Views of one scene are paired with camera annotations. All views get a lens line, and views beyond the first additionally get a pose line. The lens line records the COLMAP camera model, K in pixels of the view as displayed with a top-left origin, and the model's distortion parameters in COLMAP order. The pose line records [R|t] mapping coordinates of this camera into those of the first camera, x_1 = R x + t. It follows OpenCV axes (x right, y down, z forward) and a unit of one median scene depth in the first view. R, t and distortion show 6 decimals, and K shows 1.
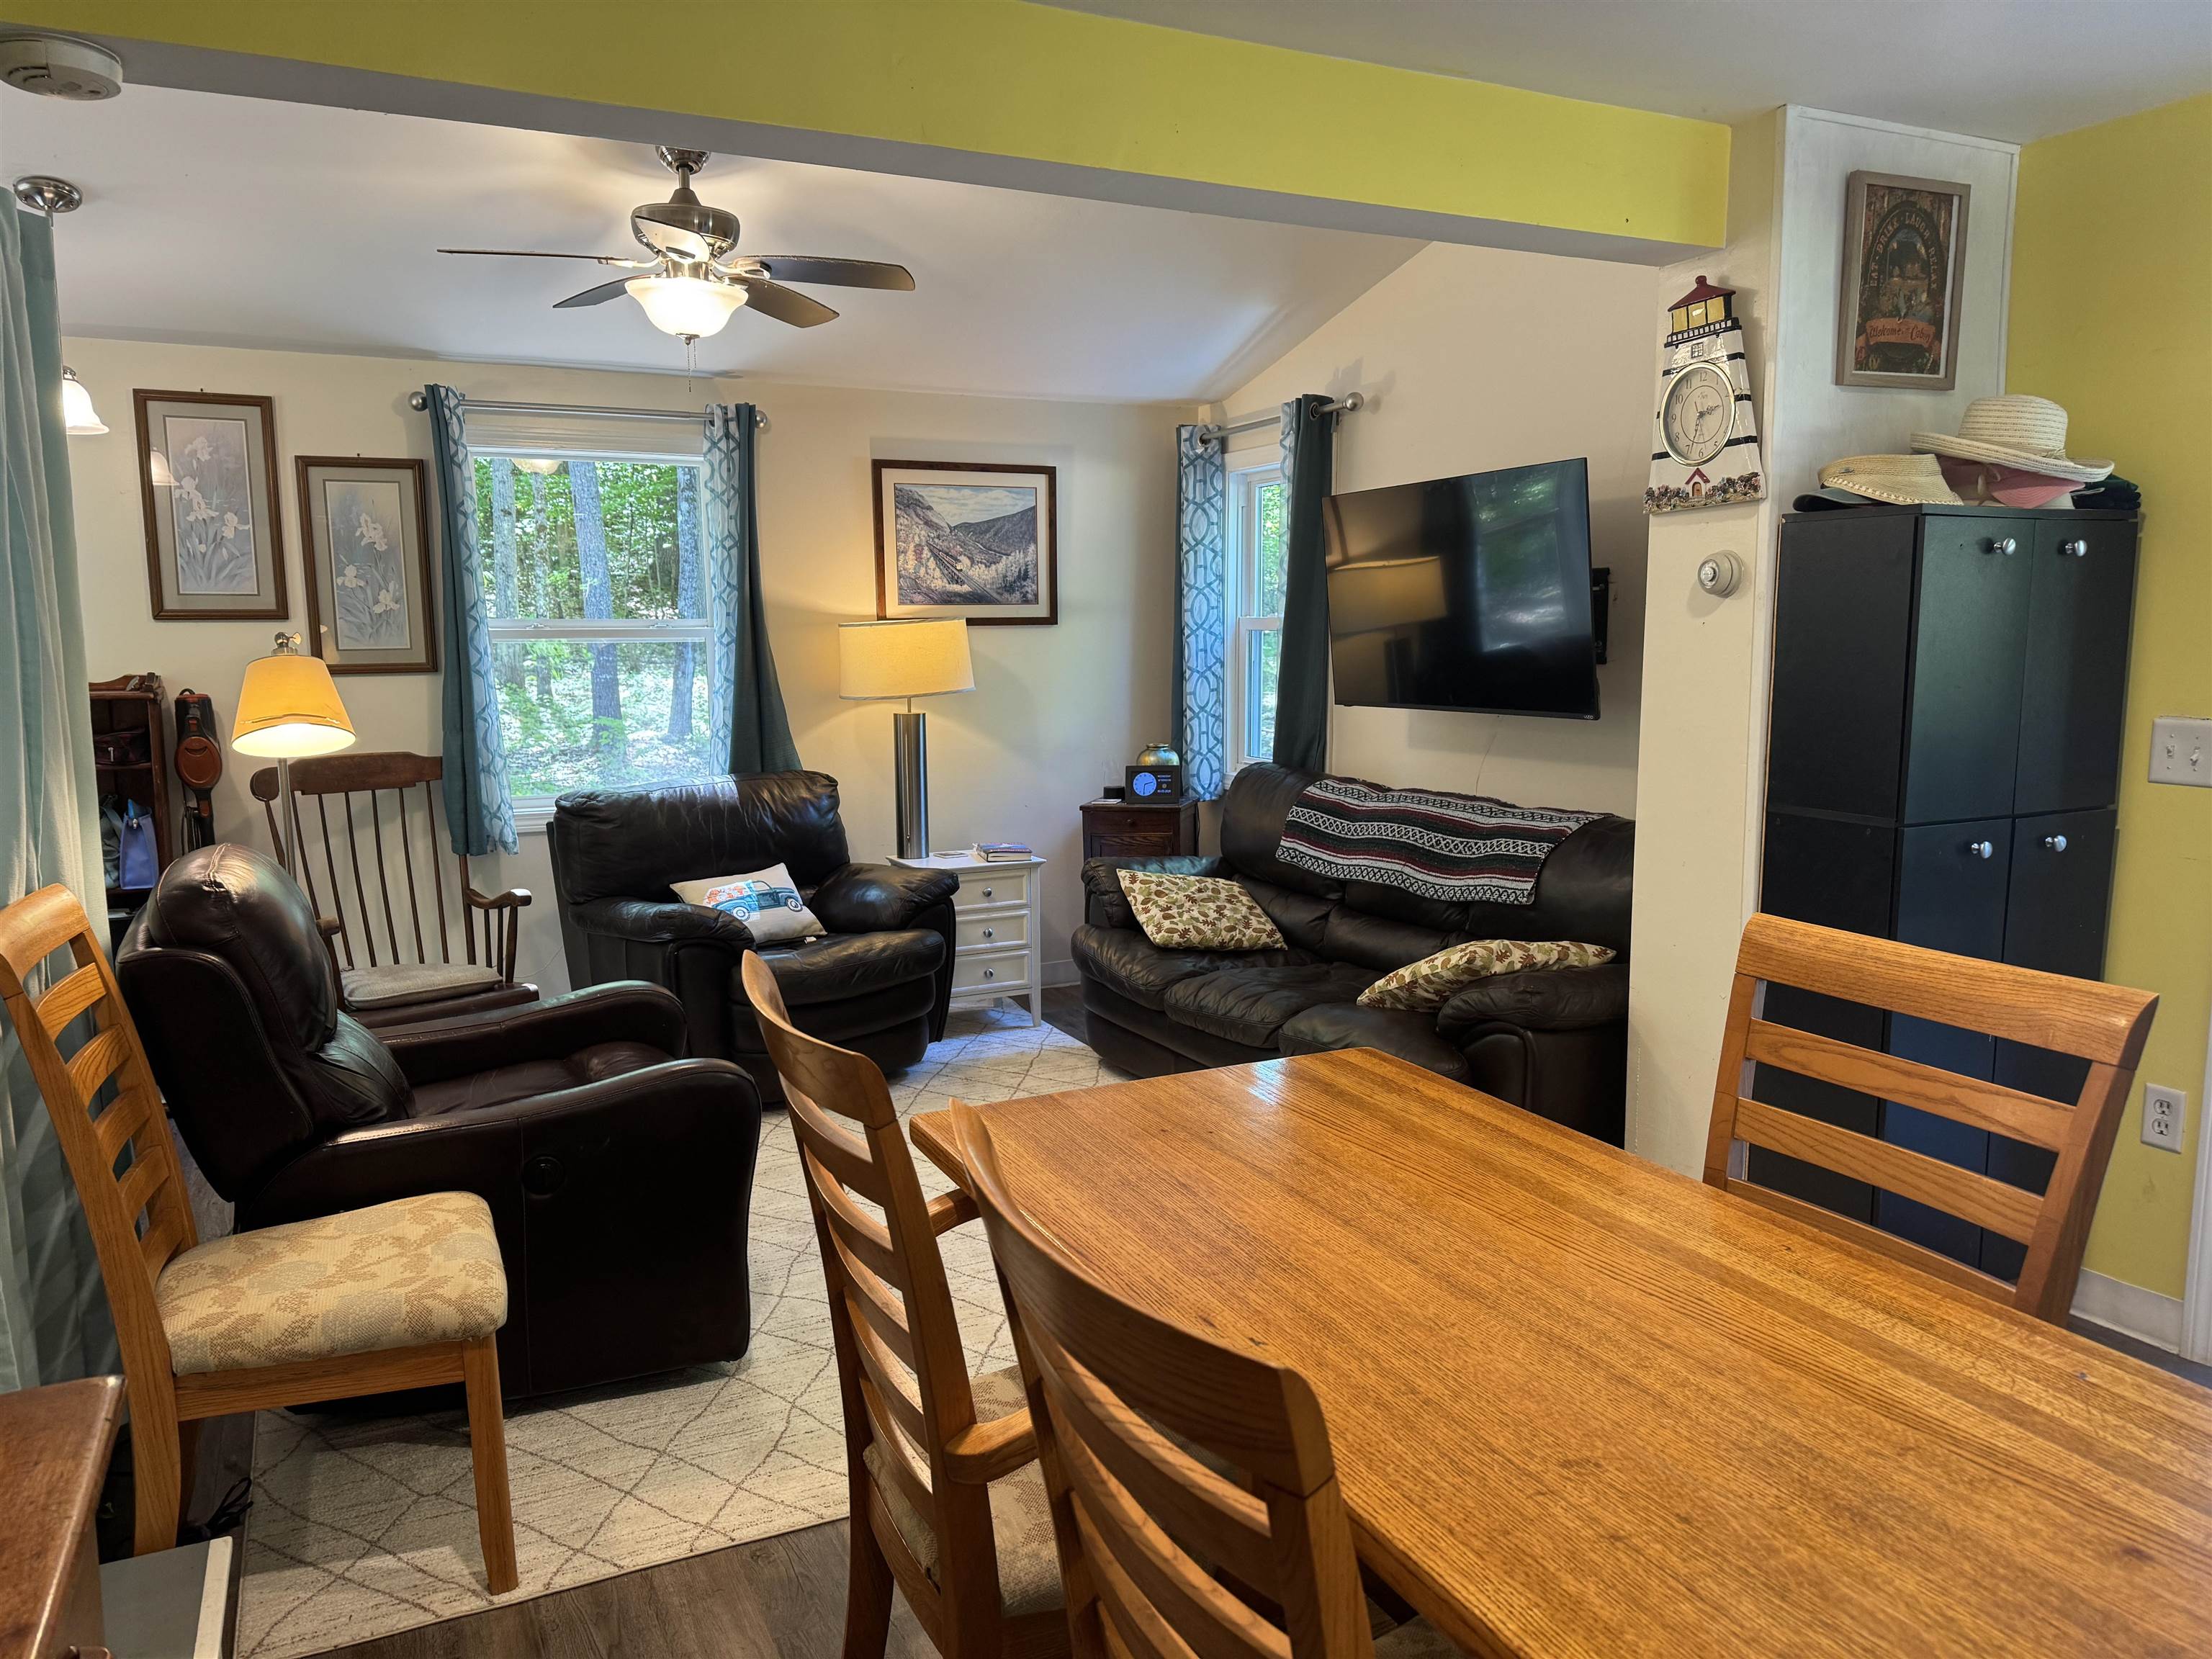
lens RADIAL K [[1548.2, 0, 1127.0], [0, 1548.2, 840.8], [0, 0, 1]] dist [0.051217, -0.065708]
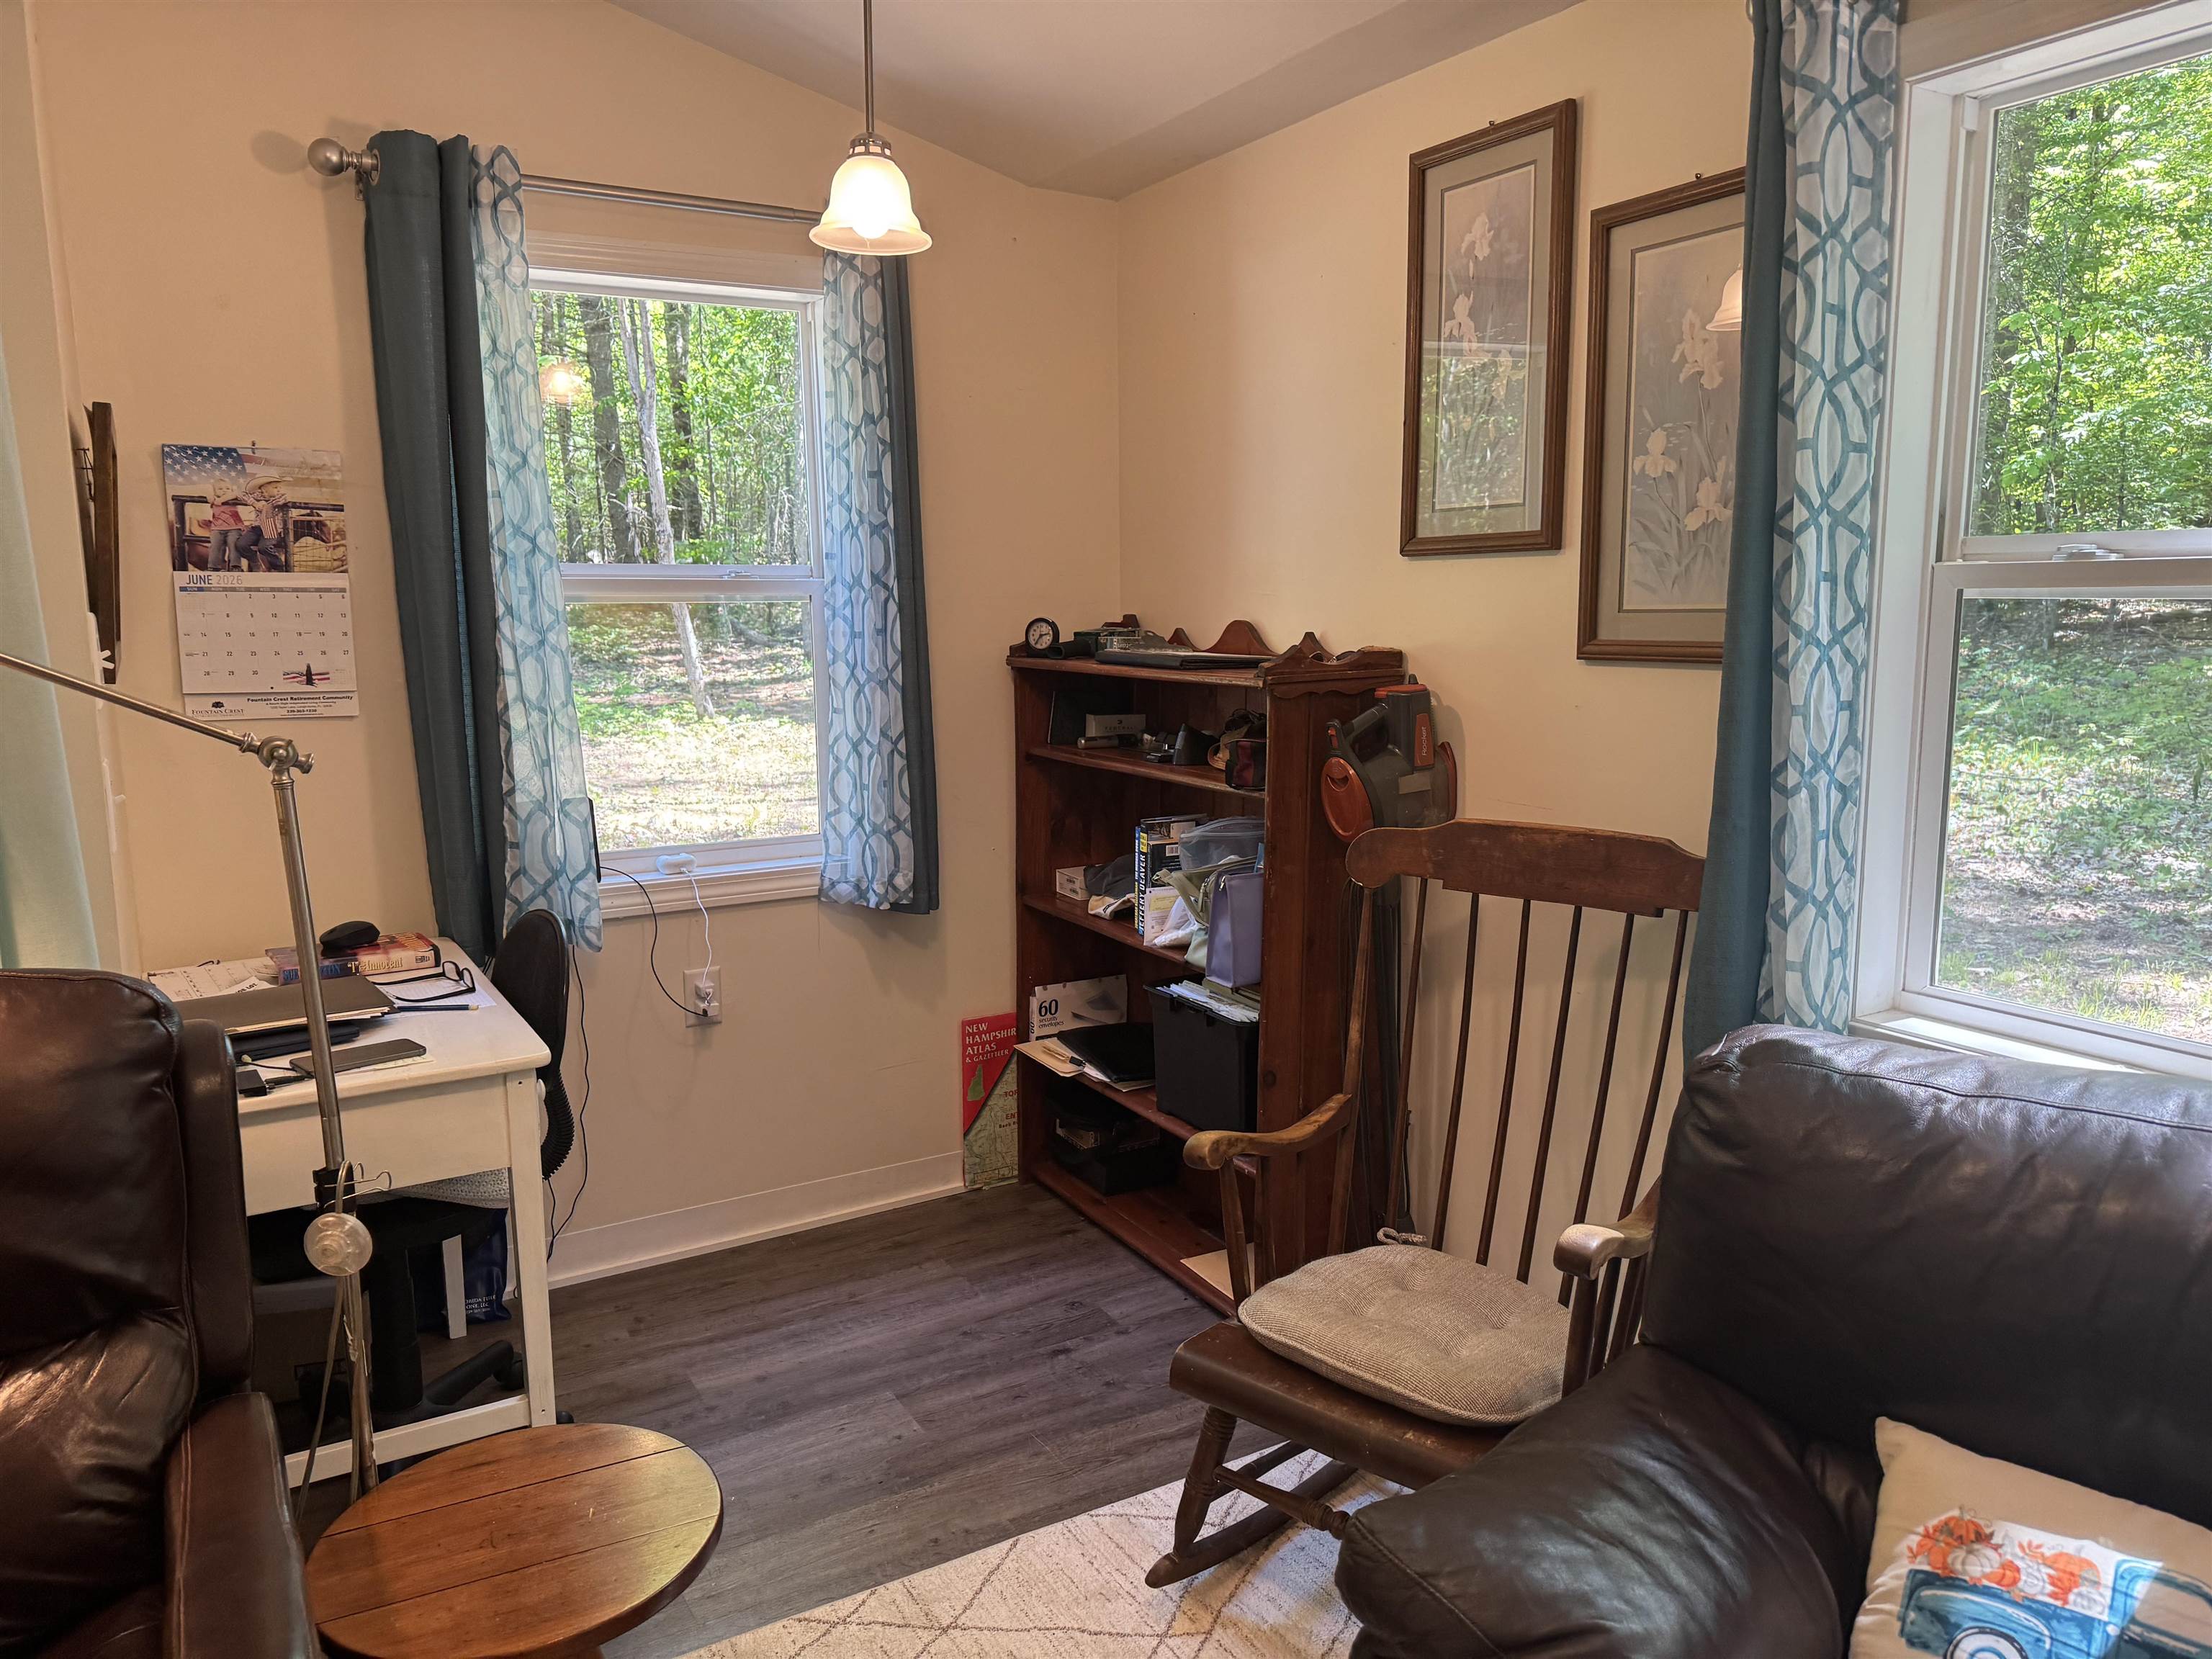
lens RADIAL K [[1548.2, 0, 1098.4], [0, 1548.2, 832.6], [0, 0, 1]] dist [0.051217, -0.065708]
pose [[0.037820, 0.154102, -0.987331, -0.023187], [-0.127209, 0.980742, 0.148200, -0.100375], [0.991155, 0.119992, 0.056695, 0.780217]]
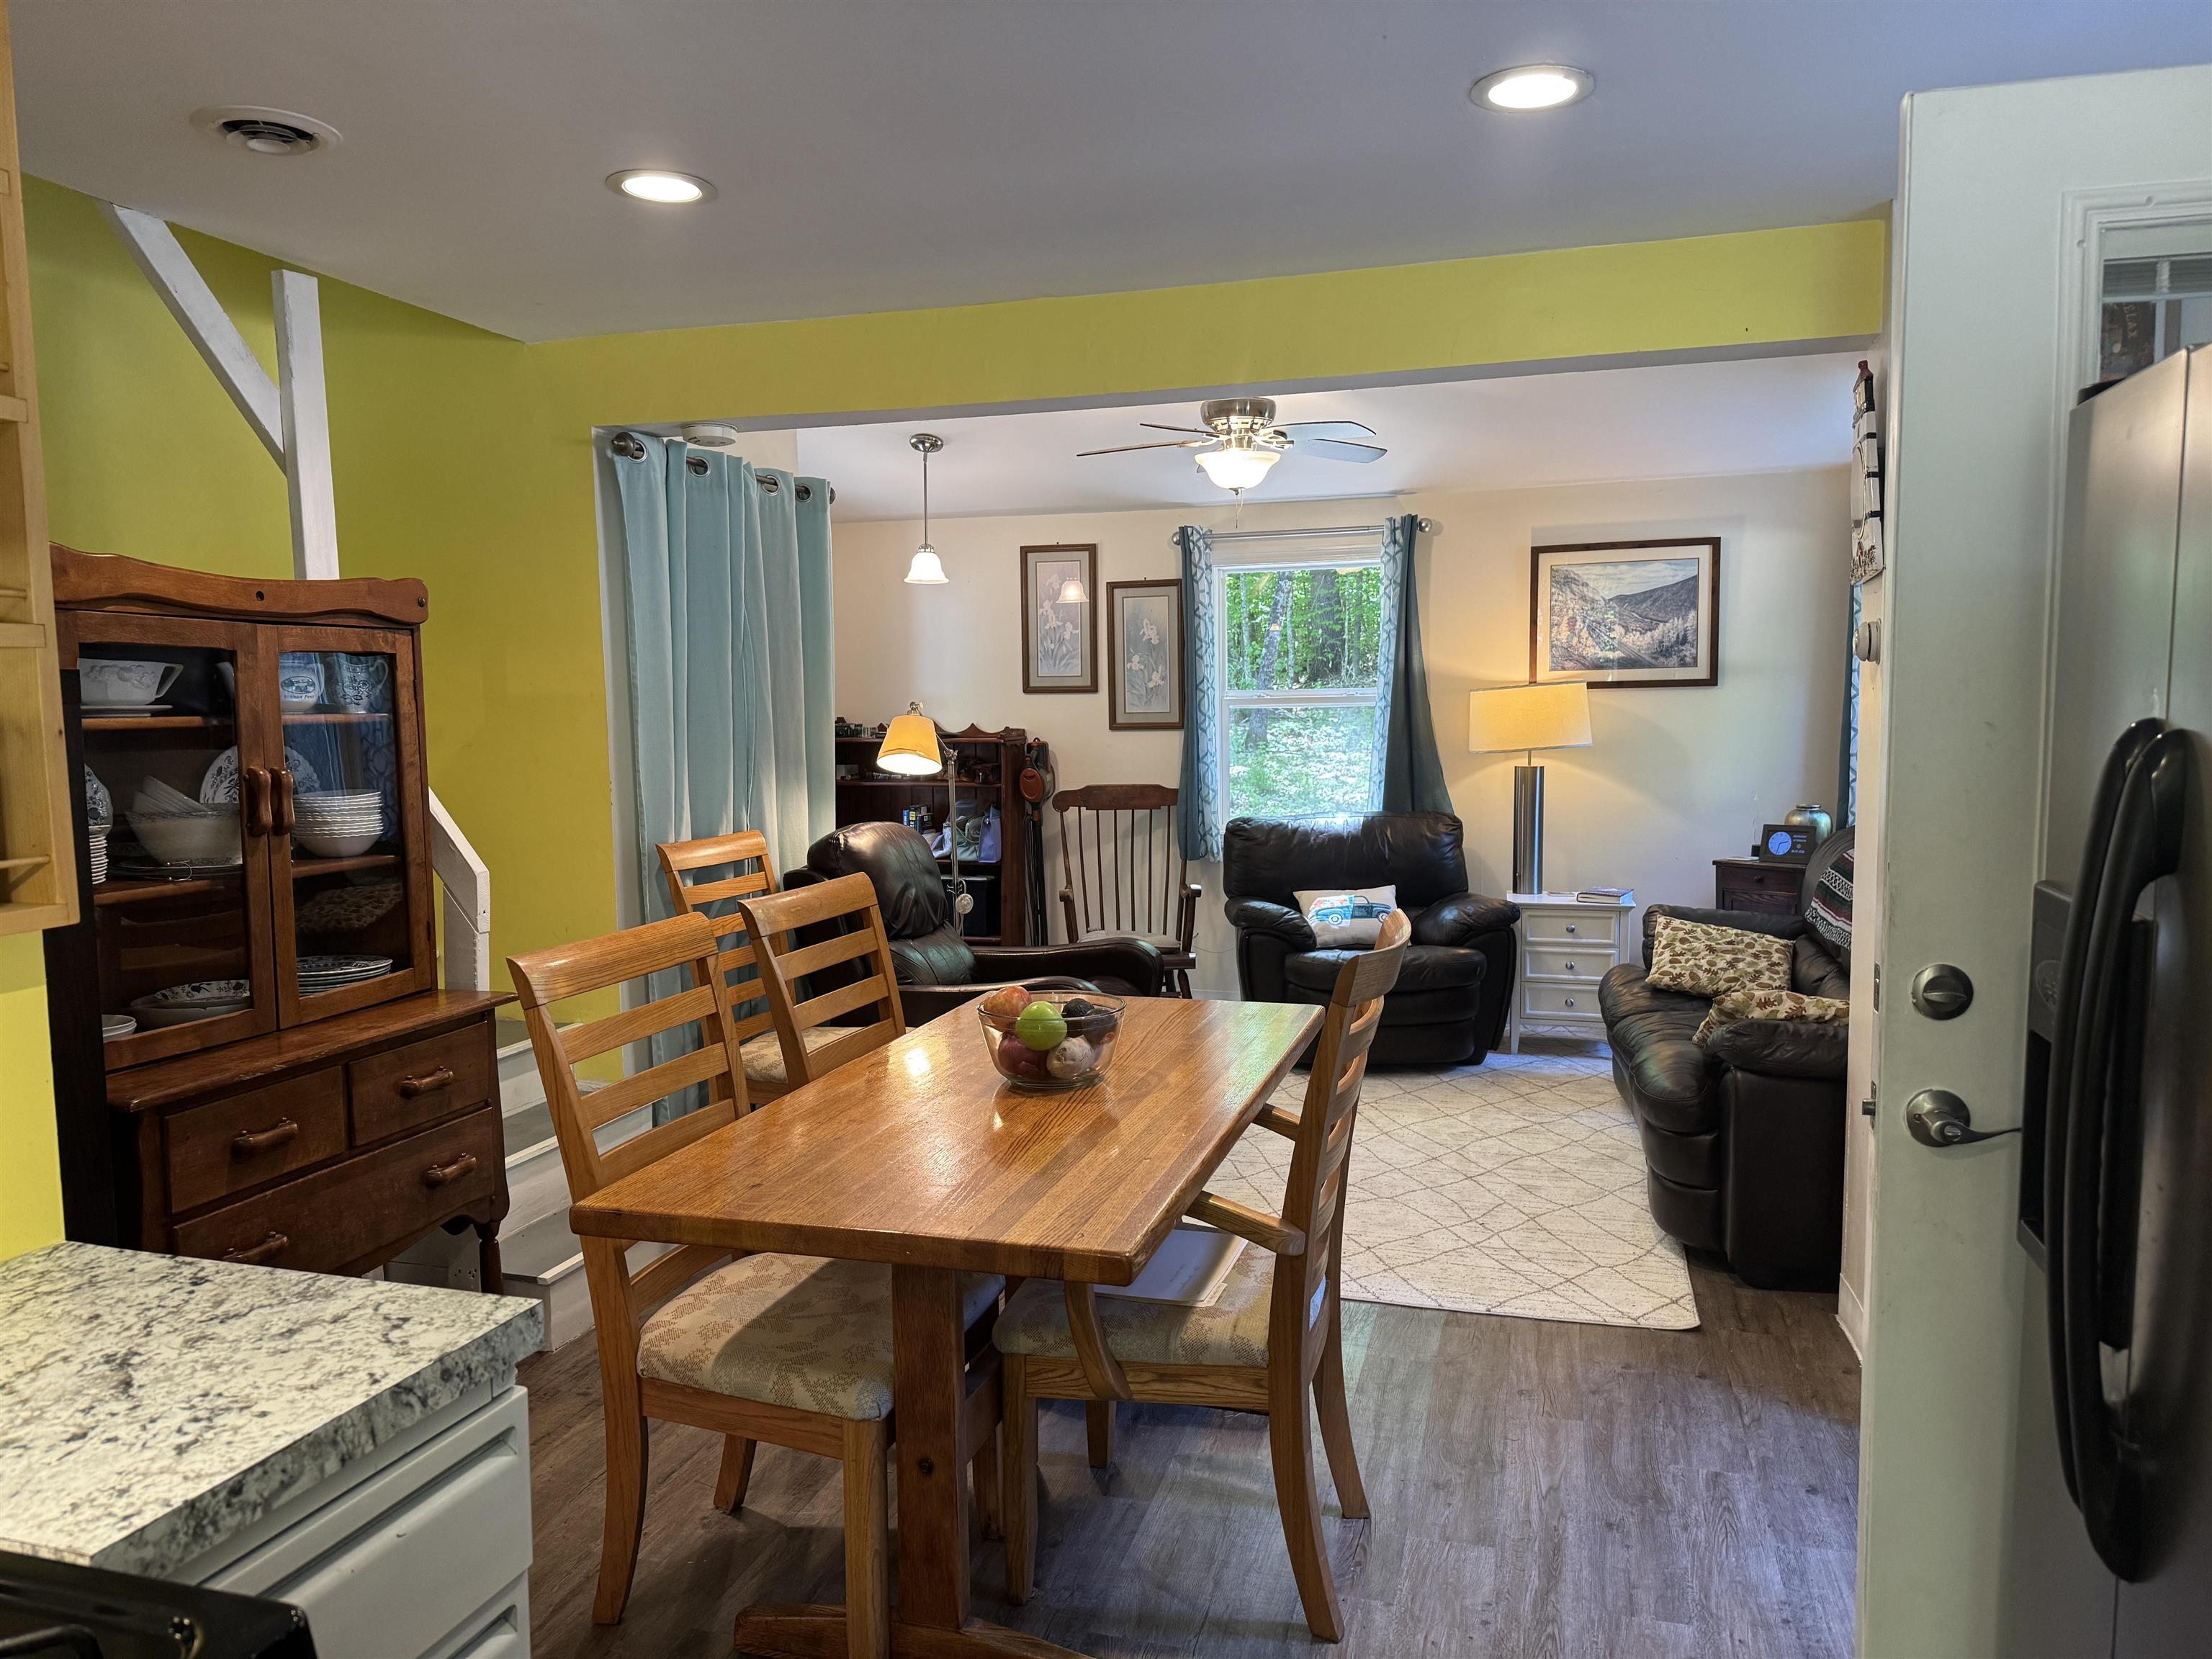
lens RADIAL K [[1548.2, 0, 1090.8], [0, 1548.2, 835.0], [0, 0, 1]] dist [0.051217, -0.065708]
pose [[0.714837, 0.053774, -0.697221, 0.457404], [-0.085250, 0.996304, -0.010563, 0.008403], [0.694075, 0.066989, 0.716779, -0.043307]]
